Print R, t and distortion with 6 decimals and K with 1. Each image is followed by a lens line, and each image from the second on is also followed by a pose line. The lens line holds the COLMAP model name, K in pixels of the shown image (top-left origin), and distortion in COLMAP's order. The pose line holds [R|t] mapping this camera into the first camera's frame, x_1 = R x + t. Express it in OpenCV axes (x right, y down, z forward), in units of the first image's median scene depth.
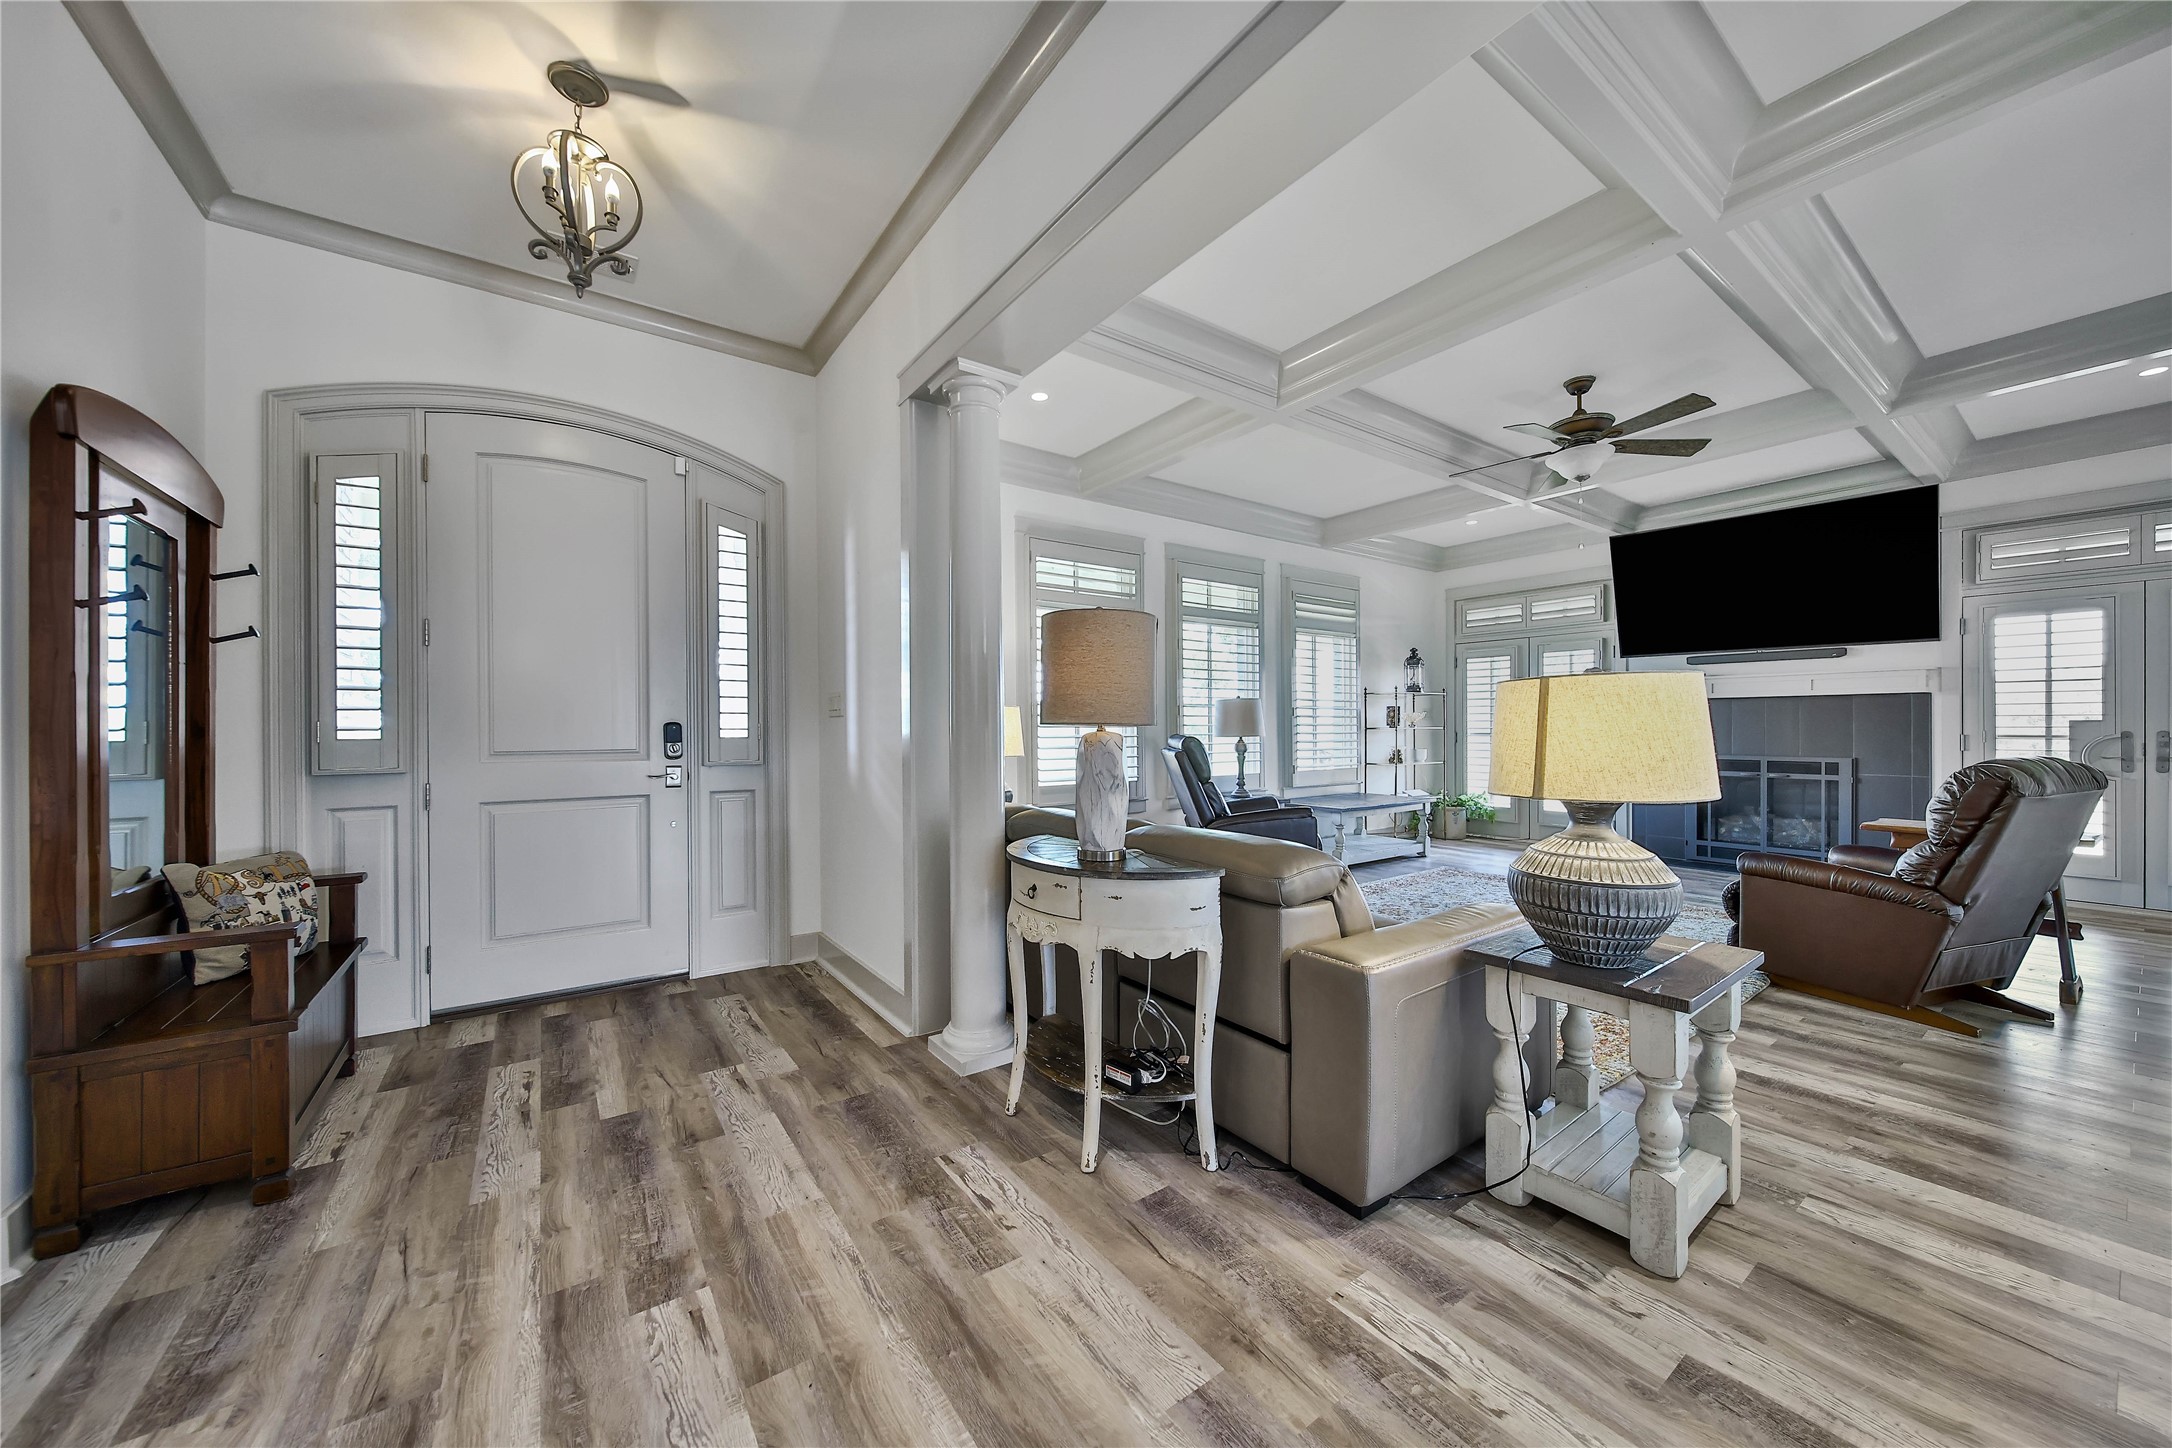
lens RADIAL K [[769.0, 0, 1085.6], [0, 769.0, 727.0], [0, 0, 1]] dist [0.000328, -0.001132]
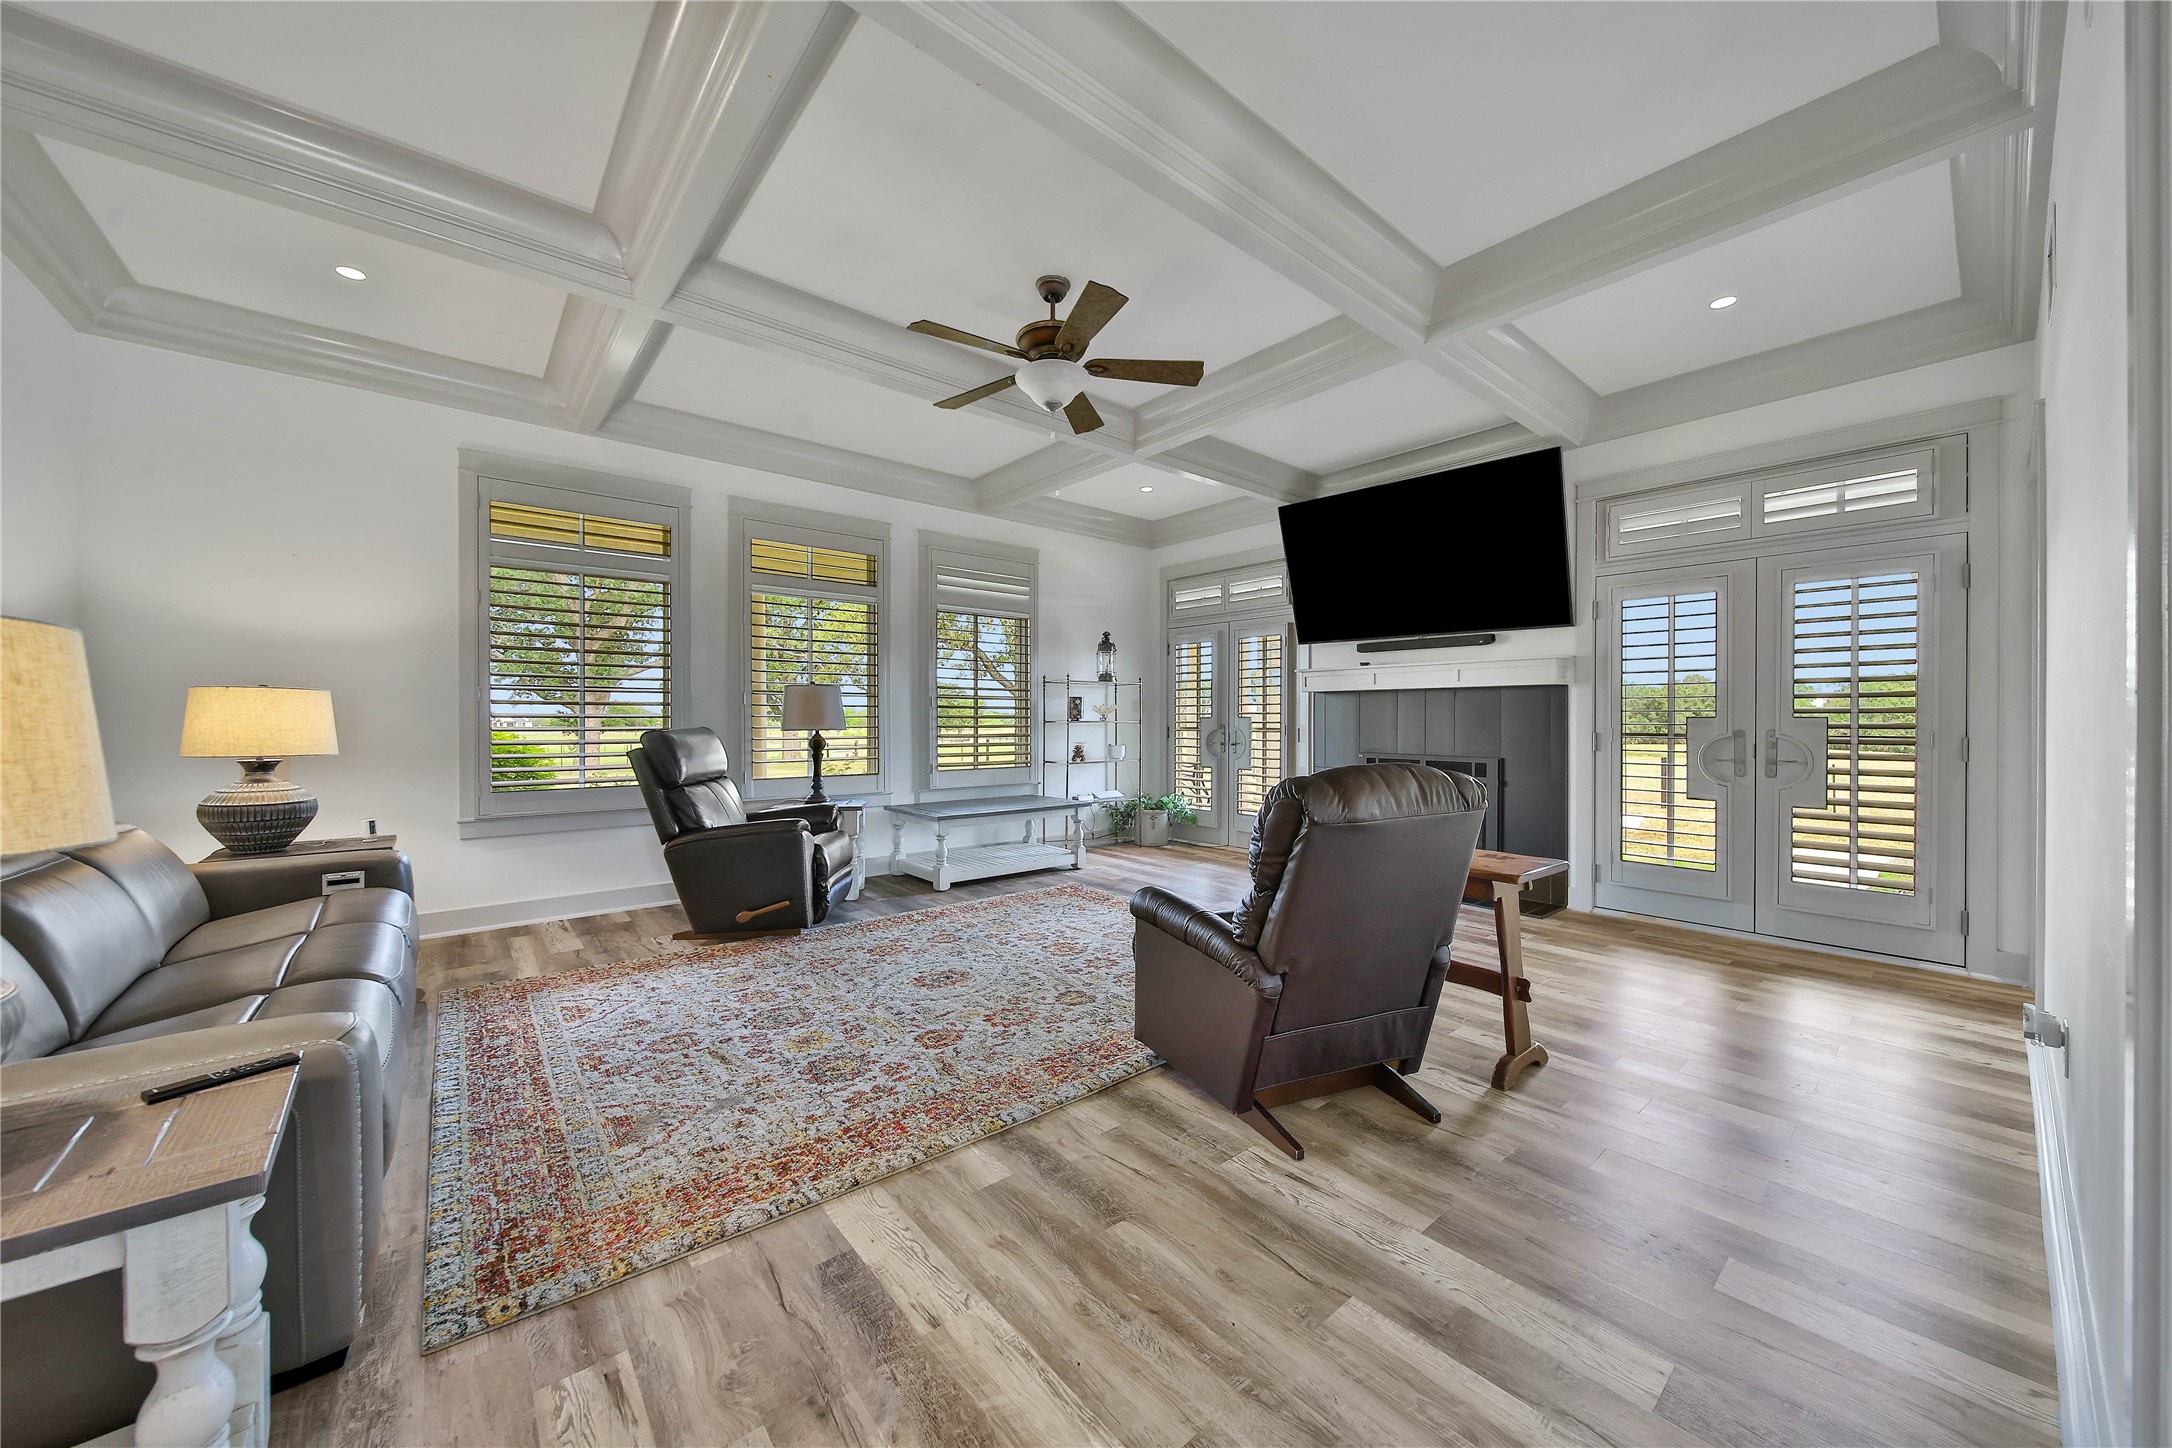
lens RADIAL K [[769.0, 0, 1087.7], [0, 769.0, 721.7], [0, 0, 1]] dist [0.000328, -0.001132]
pose [[0.996764, 0.006758, 0.080101, 0.445607], [-0.006955, 0.999973, 0.002184, -0.000473], [-0.080084, -0.002734, 0.996784, 0.151144]]
